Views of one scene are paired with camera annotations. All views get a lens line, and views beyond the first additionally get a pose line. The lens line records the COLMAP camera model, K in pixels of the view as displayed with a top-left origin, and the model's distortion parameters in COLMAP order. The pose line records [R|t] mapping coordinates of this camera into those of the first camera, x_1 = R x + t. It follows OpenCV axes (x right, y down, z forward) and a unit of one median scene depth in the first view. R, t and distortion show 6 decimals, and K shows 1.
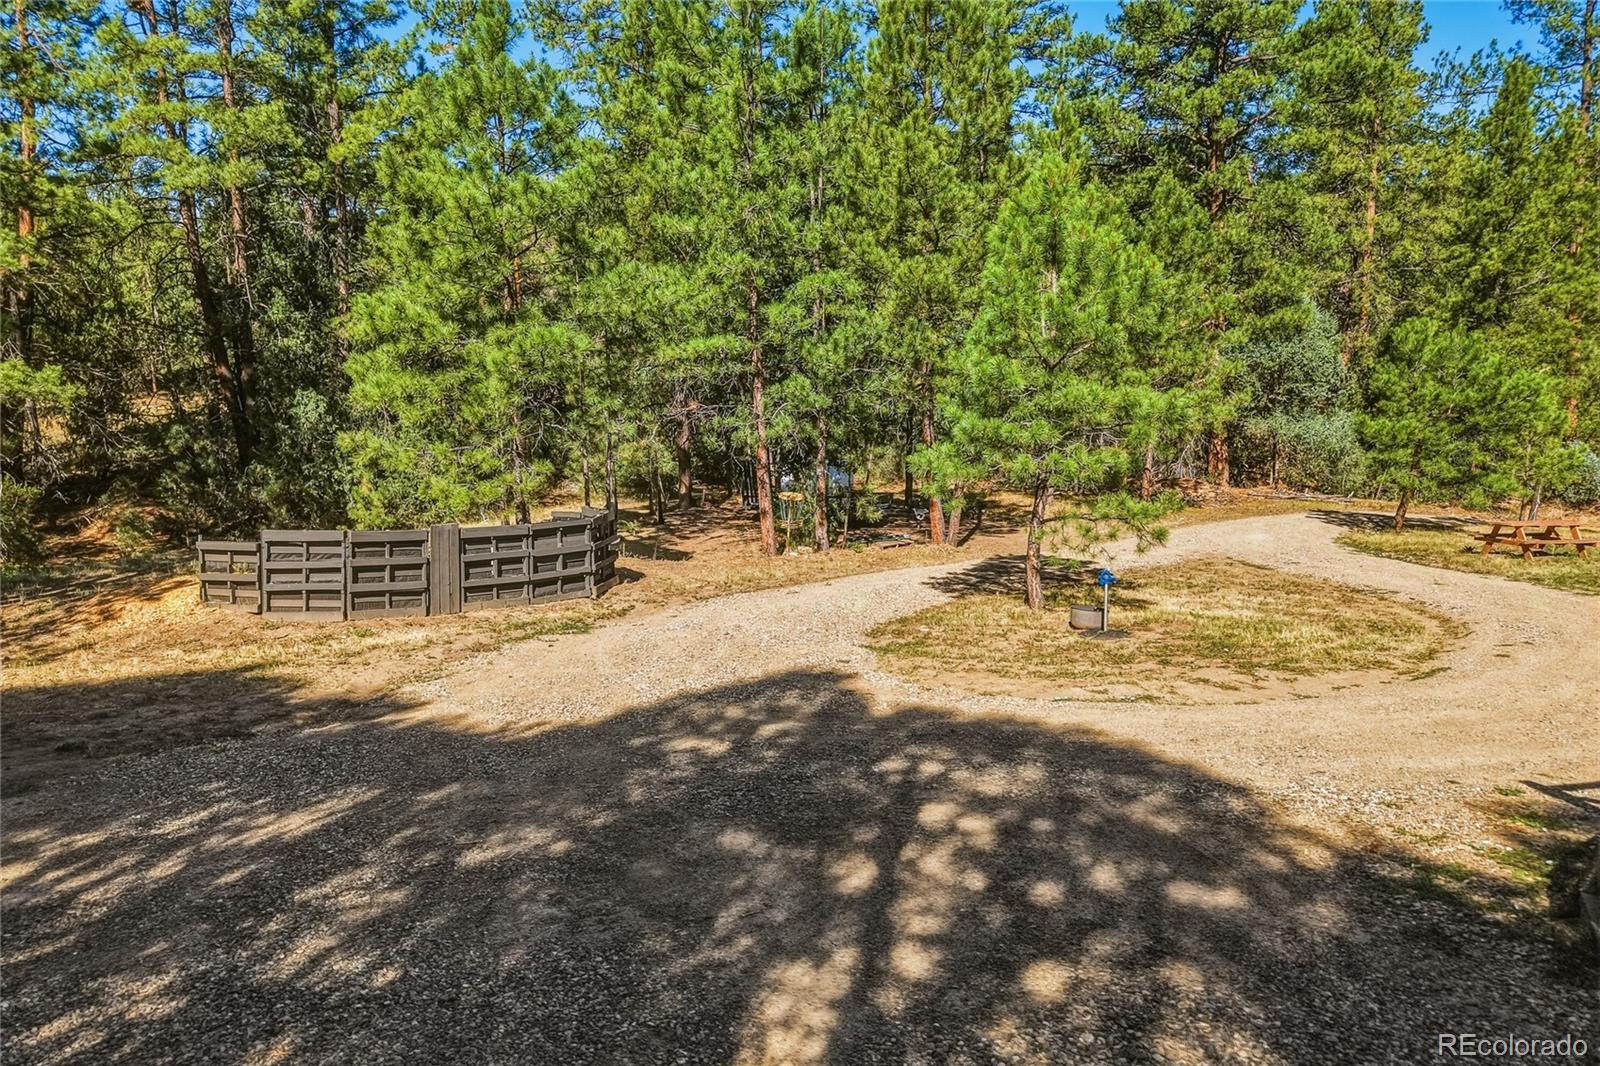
lens RADIAL K [[1054.9, 0, 788.3], [0, 1054.9, 552.1], [0, 0, 1]] dist [0.004223, -0.014389]
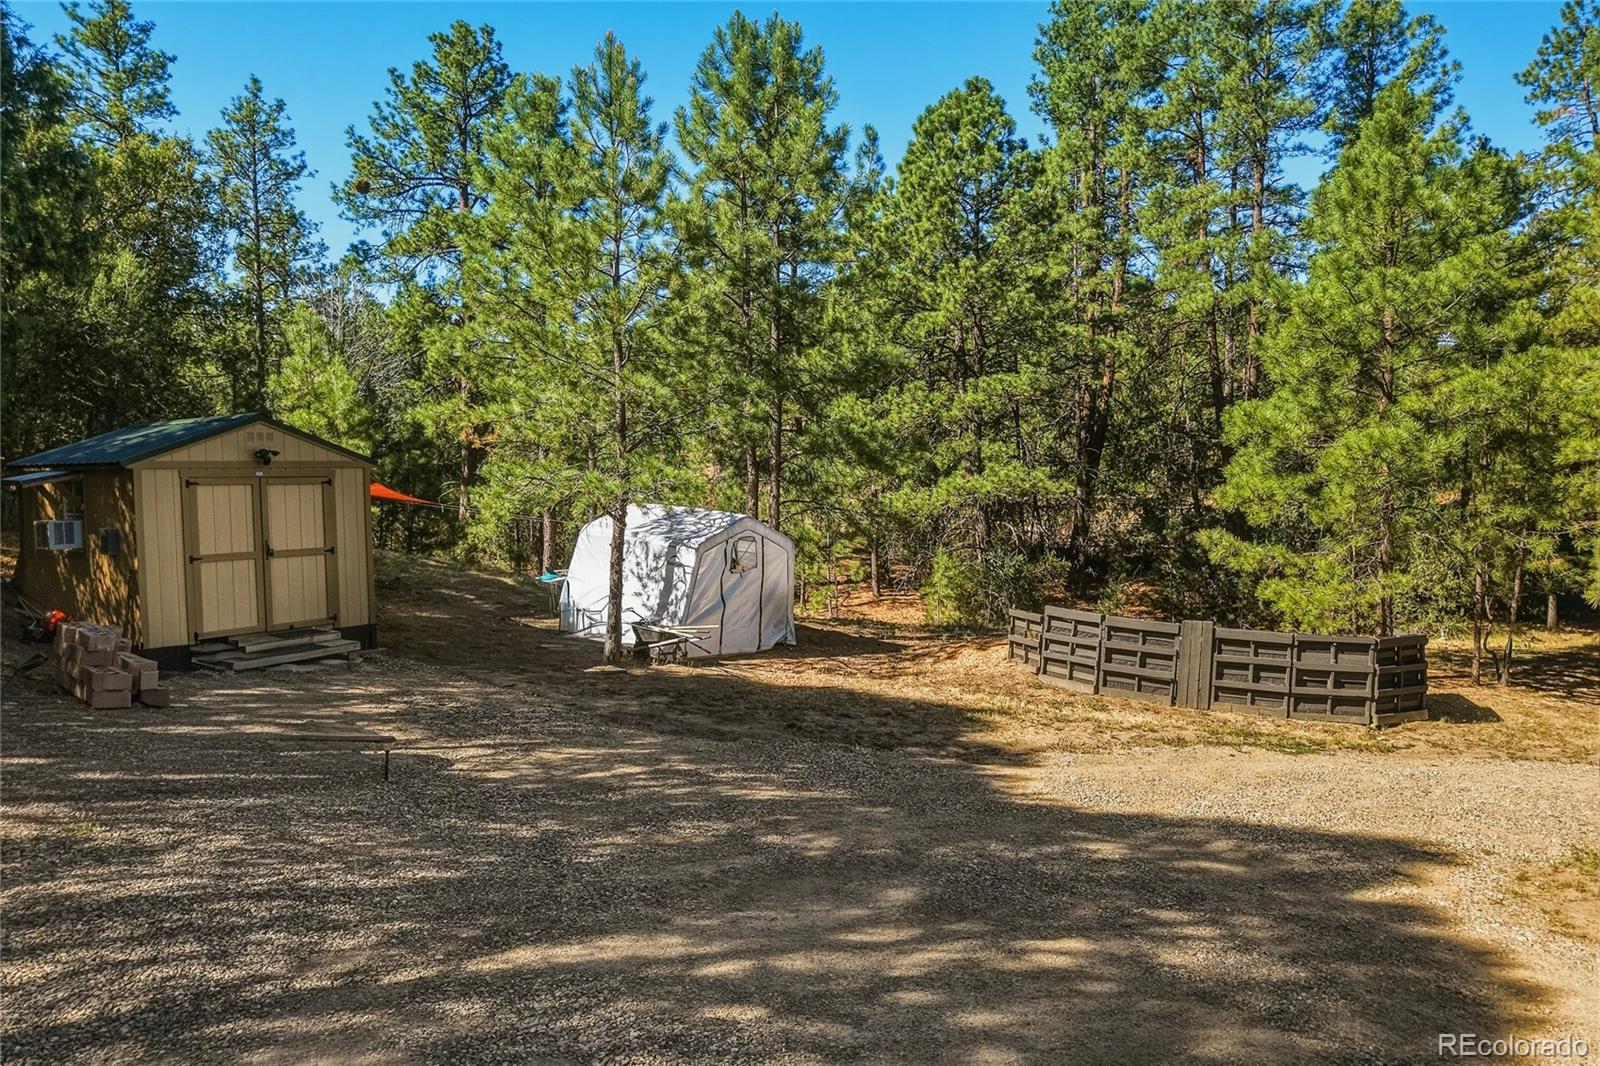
lens RADIAL K [[1054.9, 0, 788.3], [0, 1054.9, 552.1], [0, 0, 1]] dist [0.004223, -0.014389]
pose [[0.541595, 0.072022, -0.837549, 0.330734], [-0.147263, 0.989045, -0.010177, -0.024727], [0.827640, 0.128852, 0.546268, 0.095334]]
